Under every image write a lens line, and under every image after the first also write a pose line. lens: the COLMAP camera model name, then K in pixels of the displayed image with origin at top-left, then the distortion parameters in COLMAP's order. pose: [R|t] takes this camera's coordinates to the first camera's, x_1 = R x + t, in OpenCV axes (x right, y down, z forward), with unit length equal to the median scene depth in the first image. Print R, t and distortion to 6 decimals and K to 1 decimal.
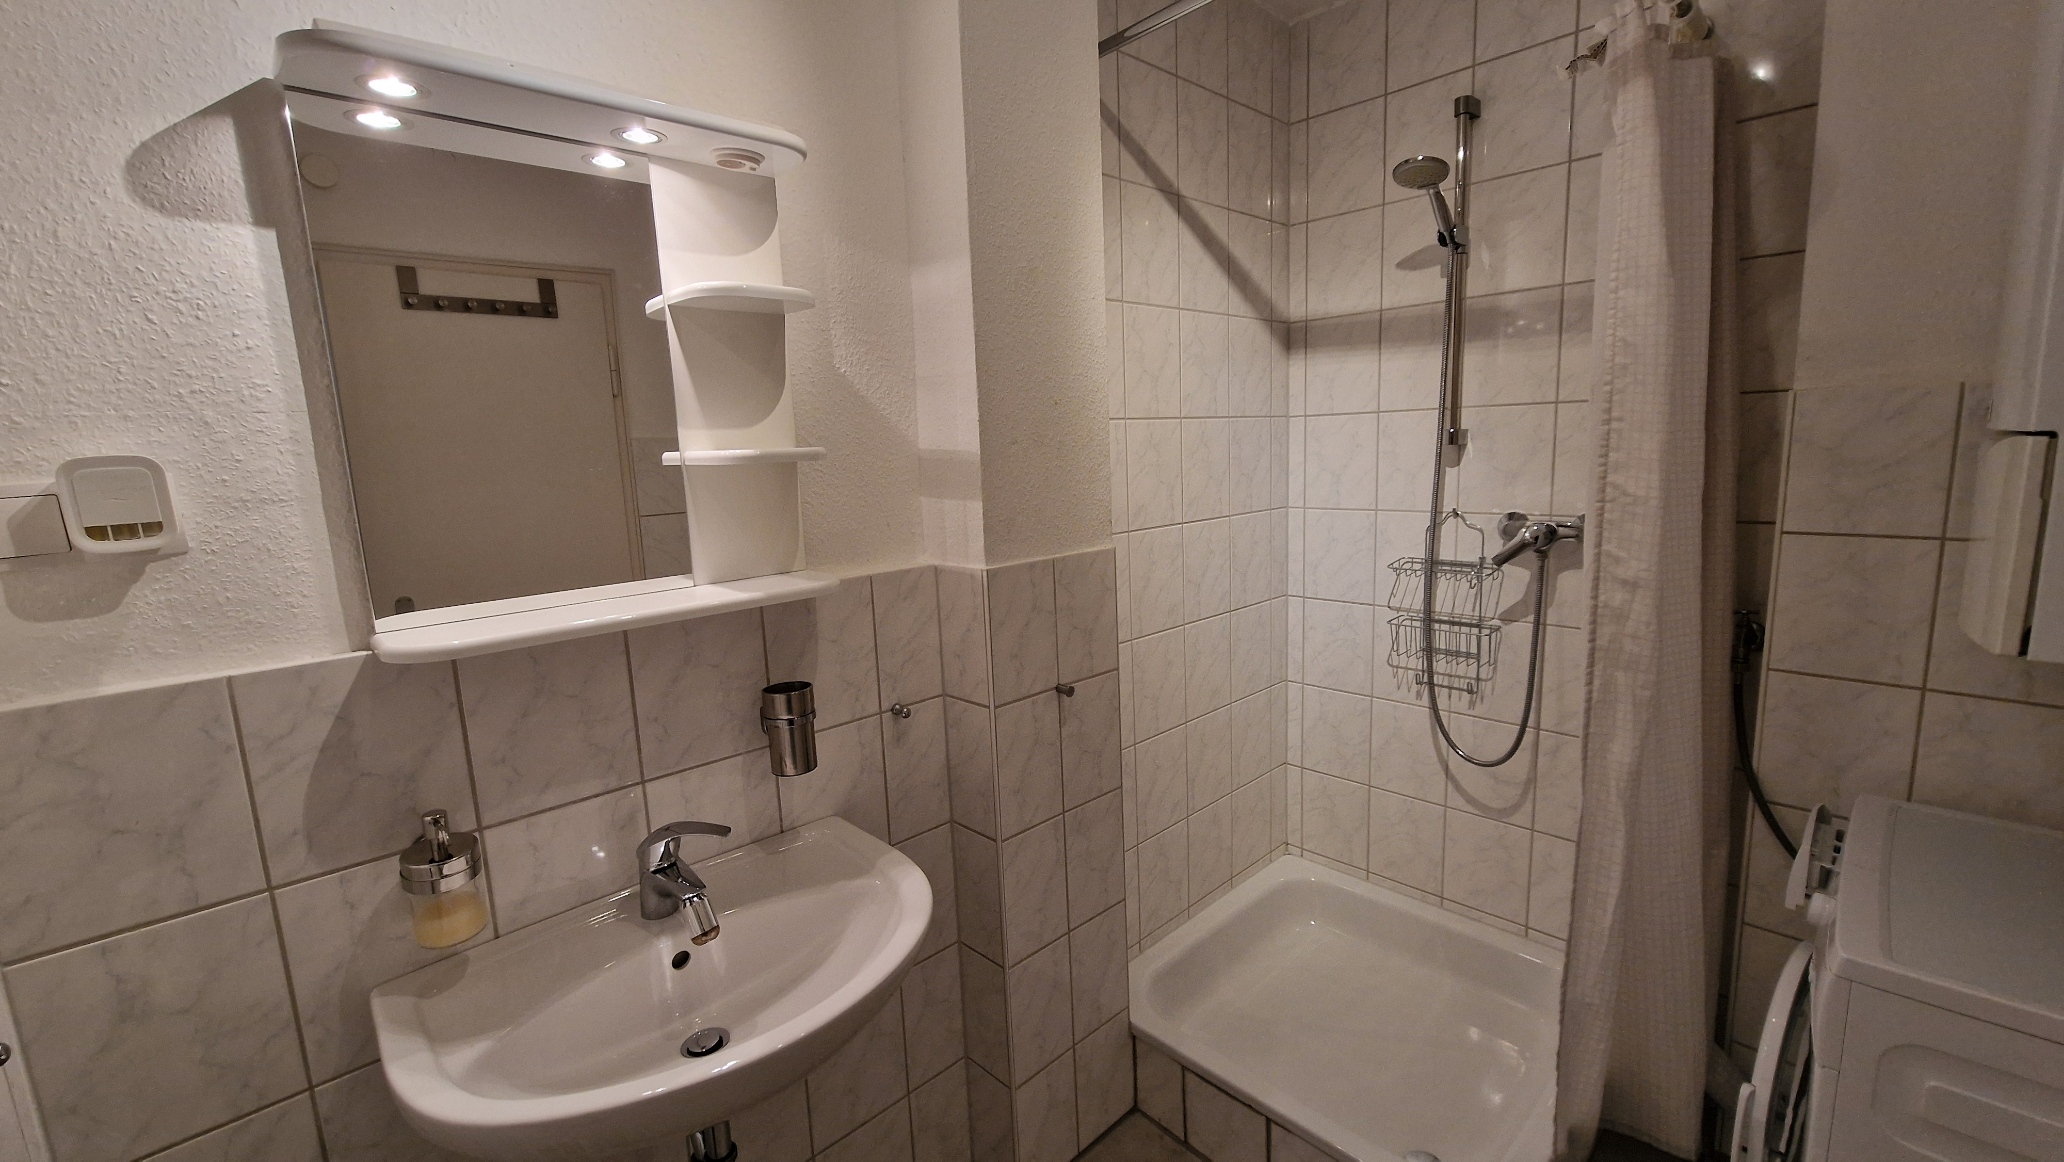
lens RADIAL K [[848.5, 0, 1032.2], [0, 848.5, 578.4], [0, 0, 1]] dist [0.000169, -0.001076]
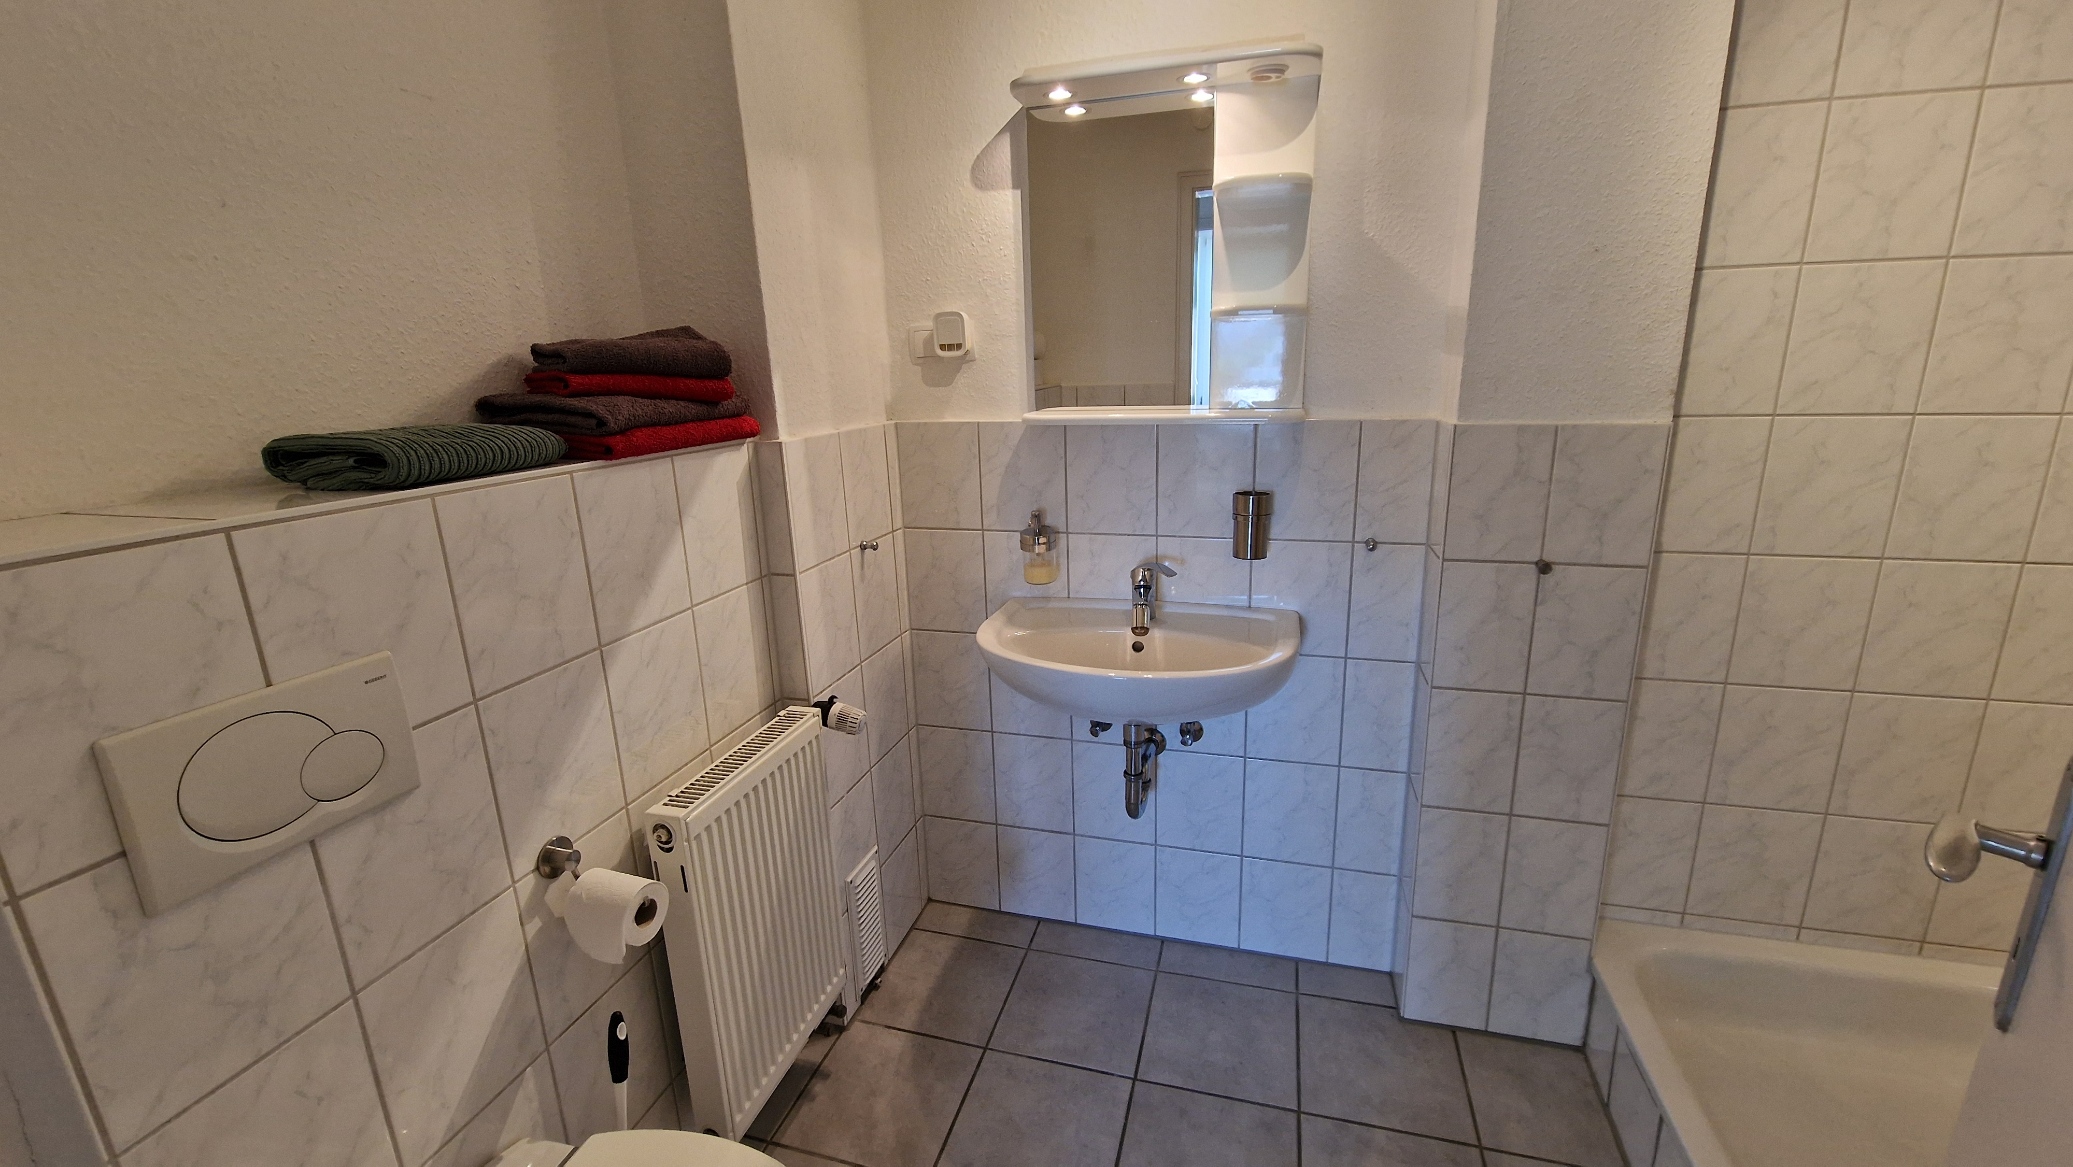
lens RADIAL K [[852.2, 0, 1034.0], [0, 852.2, 582.4], [0, 0, 1]] dist [0.000169, -0.001076]
pose [[0.505082, 0.248801, -0.826432, 0.684486], [-0.131577, 0.968552, 0.211172, 0.027413], [0.852983, 0.002080, 0.521935, 0.019003]]
